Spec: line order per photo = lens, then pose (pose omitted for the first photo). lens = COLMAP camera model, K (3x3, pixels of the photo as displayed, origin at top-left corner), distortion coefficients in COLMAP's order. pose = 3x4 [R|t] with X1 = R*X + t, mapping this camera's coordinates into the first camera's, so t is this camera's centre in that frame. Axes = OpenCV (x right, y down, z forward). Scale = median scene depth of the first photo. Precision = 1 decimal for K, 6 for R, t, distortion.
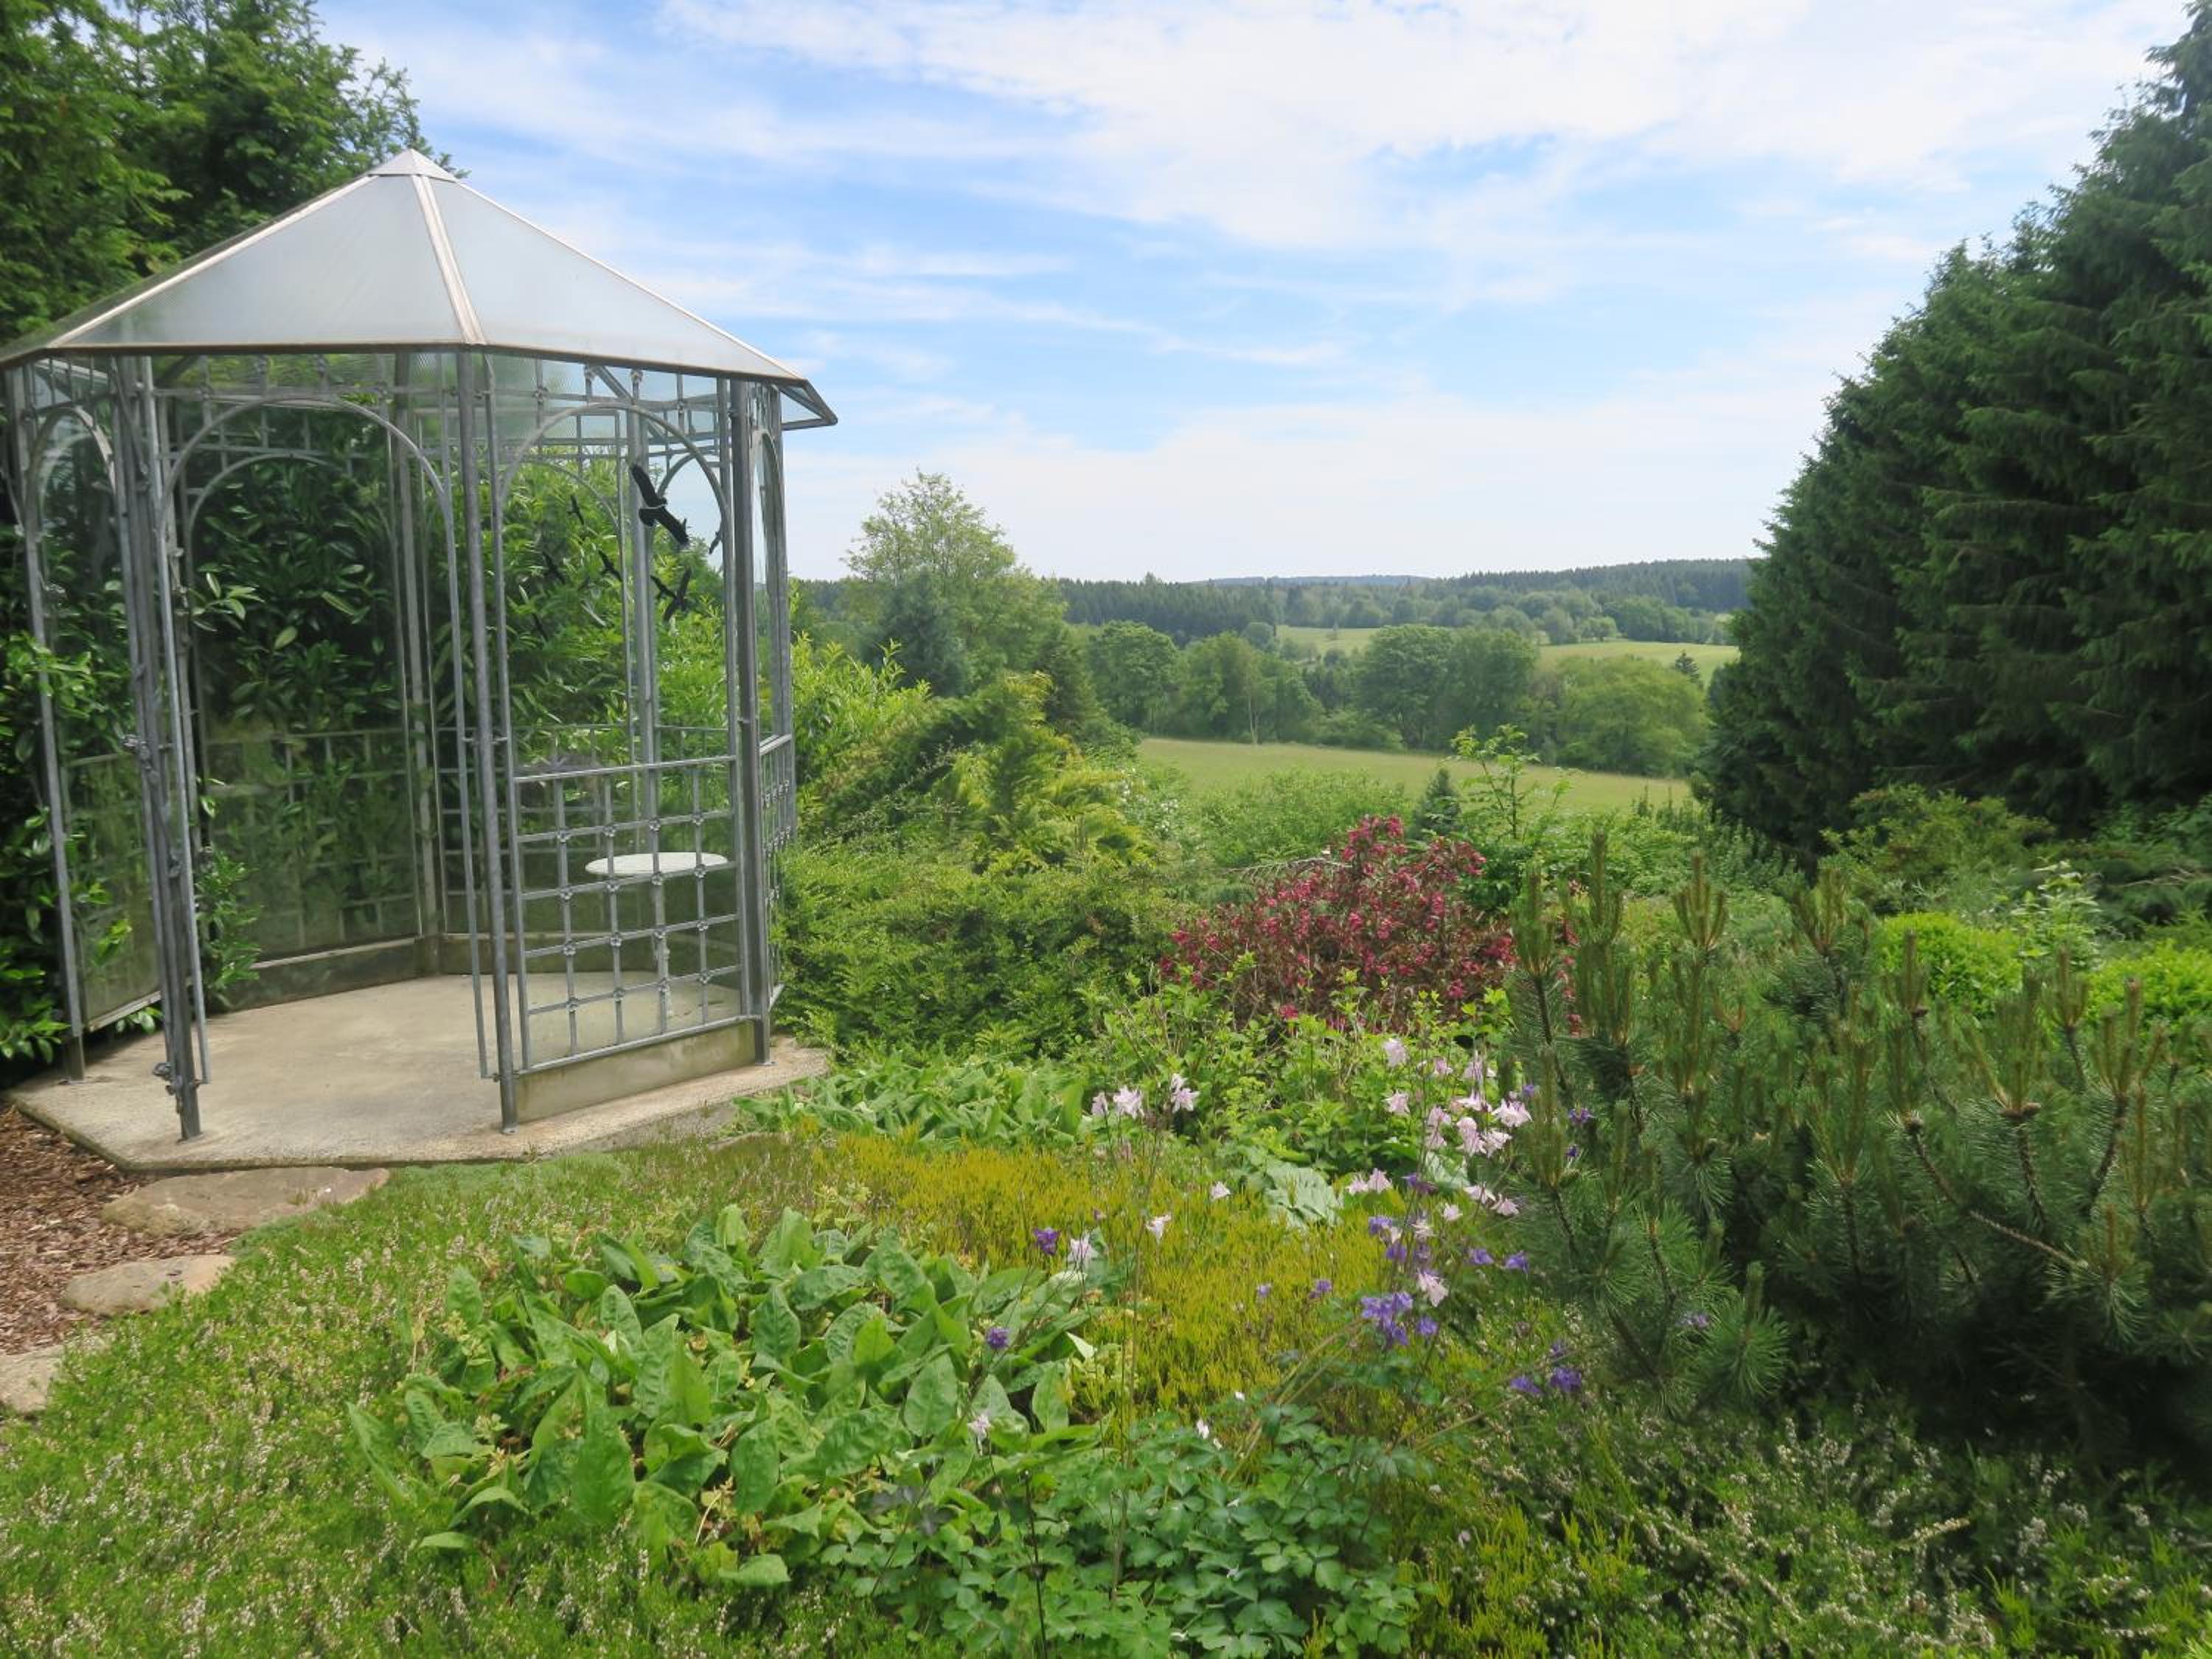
lens RADIAL K [[1746.6, 0, 1106.0], [0, 1746.6, 829.5], [0, 0, 1]] dist [-0.011334, 0.005140]
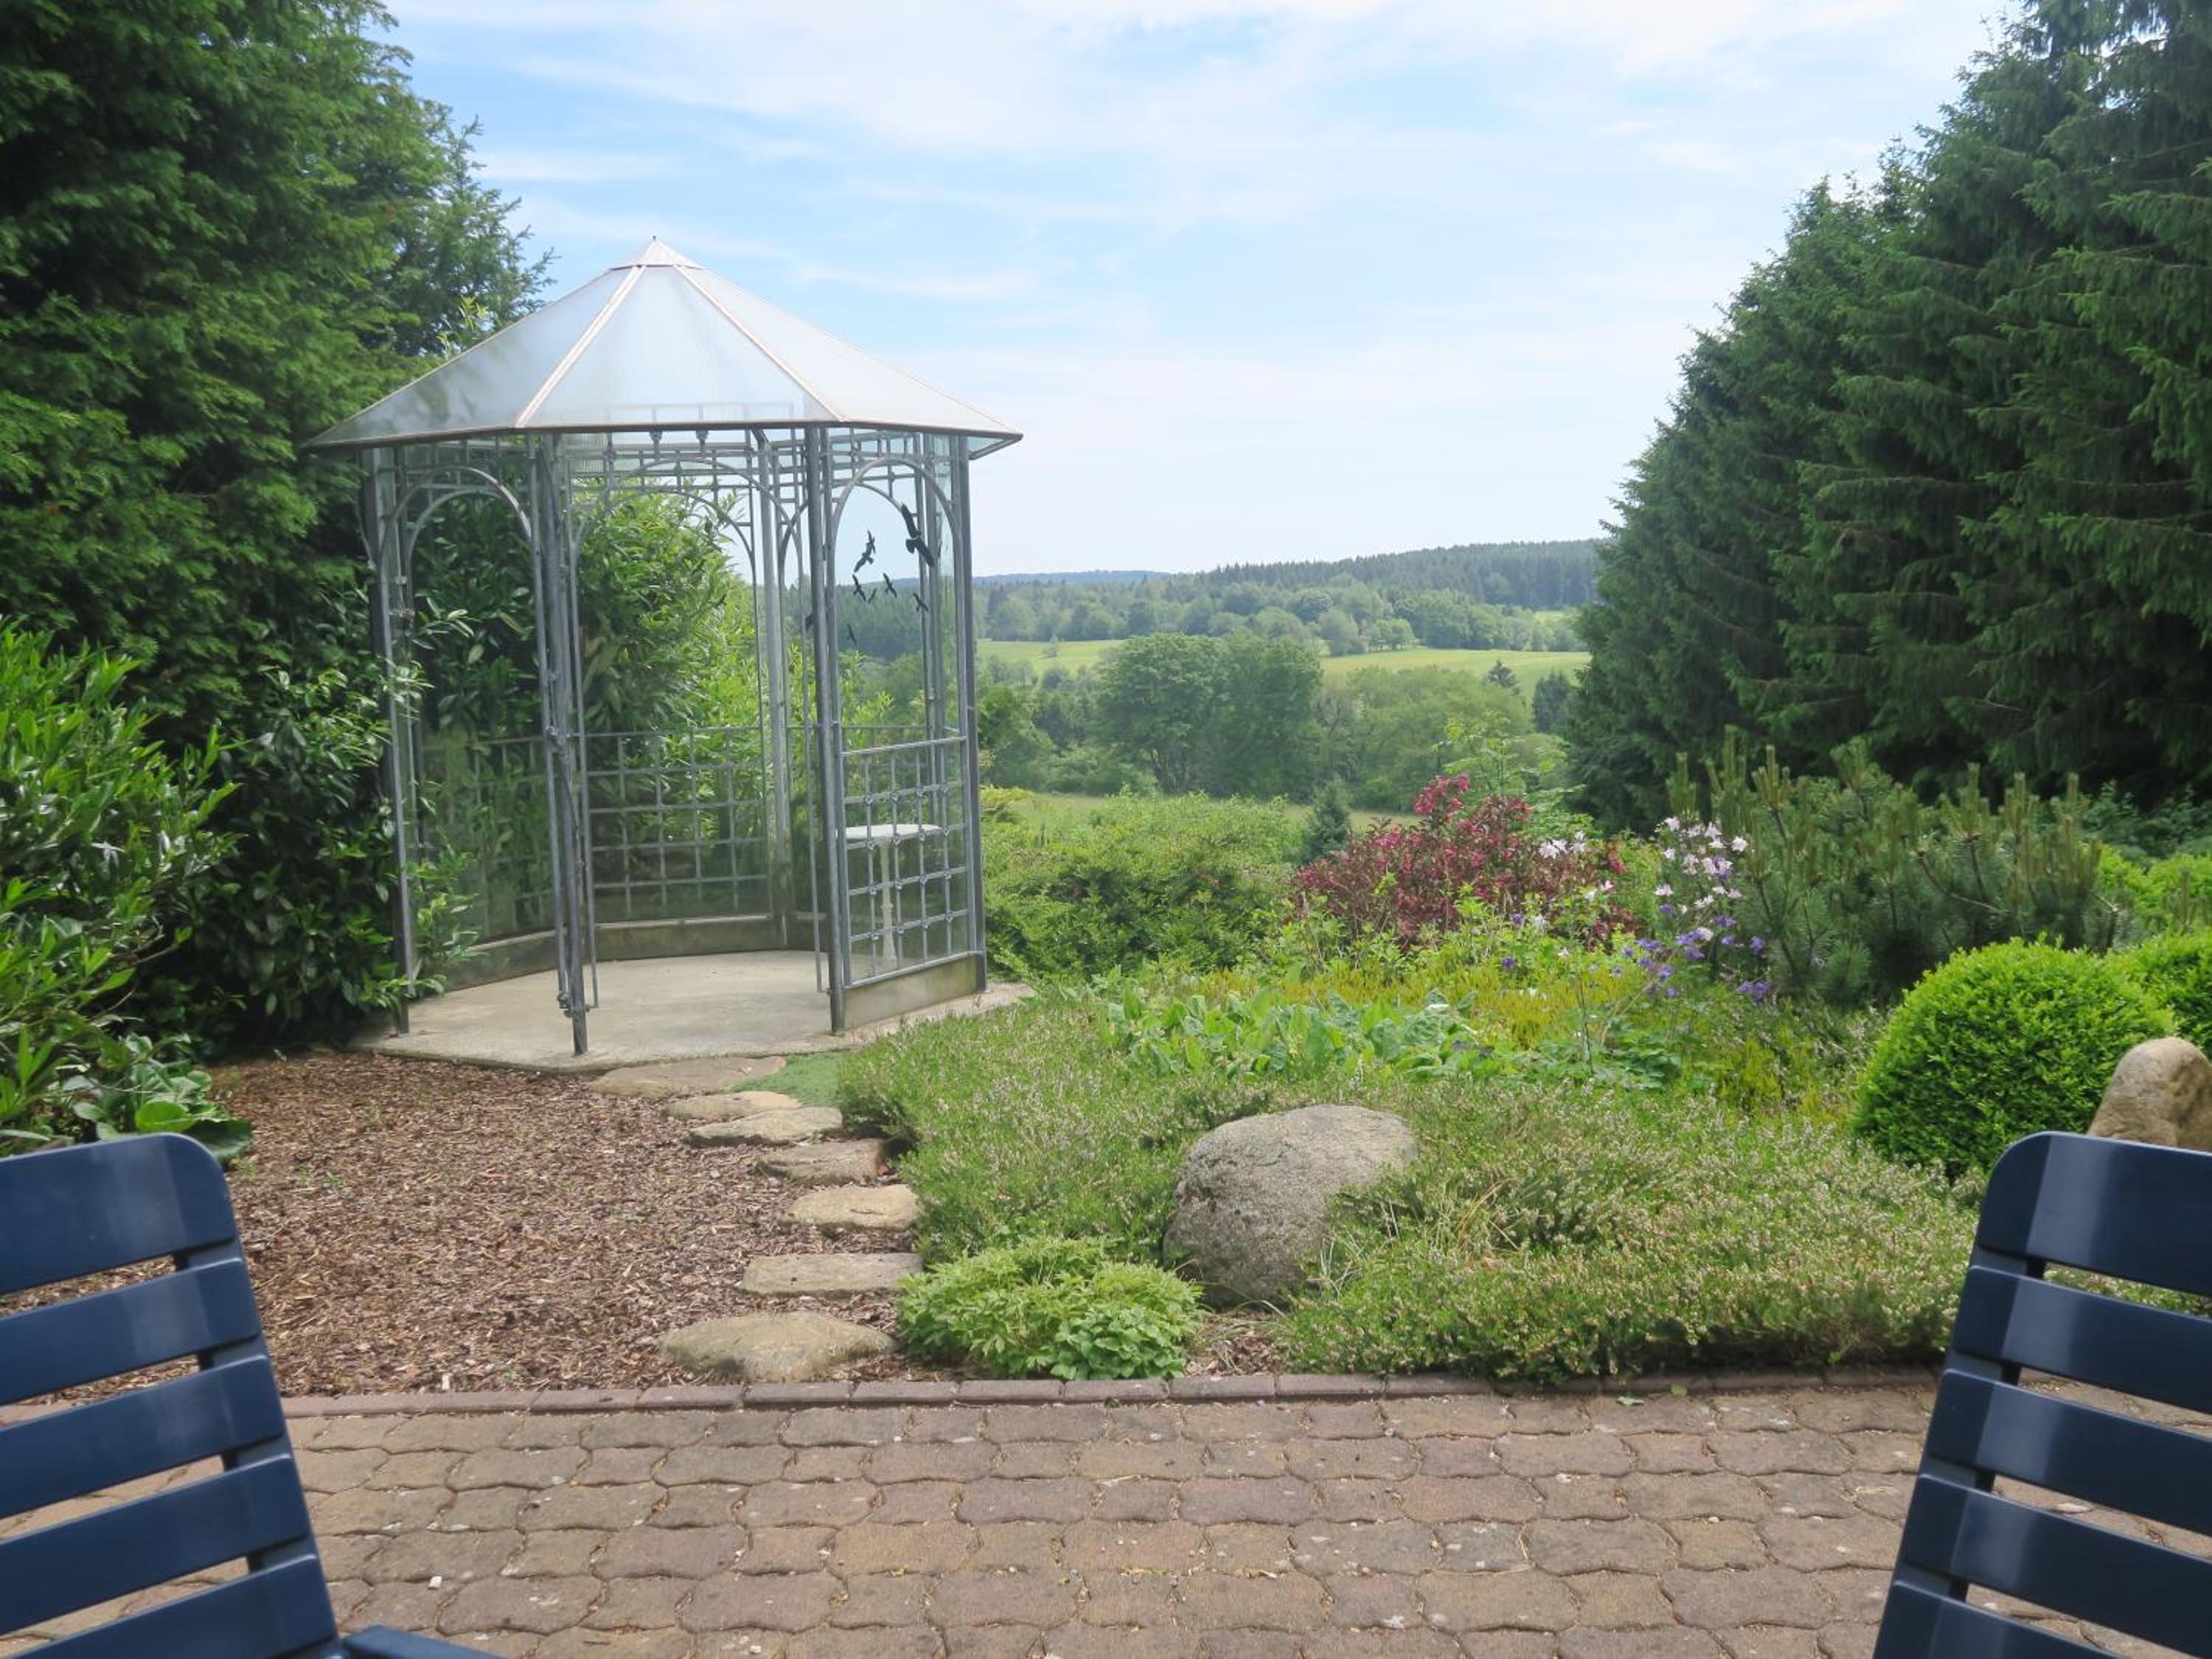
lens RADIAL K [[2376.4, 0, 1106.0], [0, 2376.4, 829.5], [0, 0, 1]] dist [0.014396, -0.016168]
pose [[0.986958, -0.036125, 0.156871, -0.075168], [0.041981, 0.998534, -0.034176, 0.016641], [-0.155407, 0.040316, 0.987028, -0.131567]]
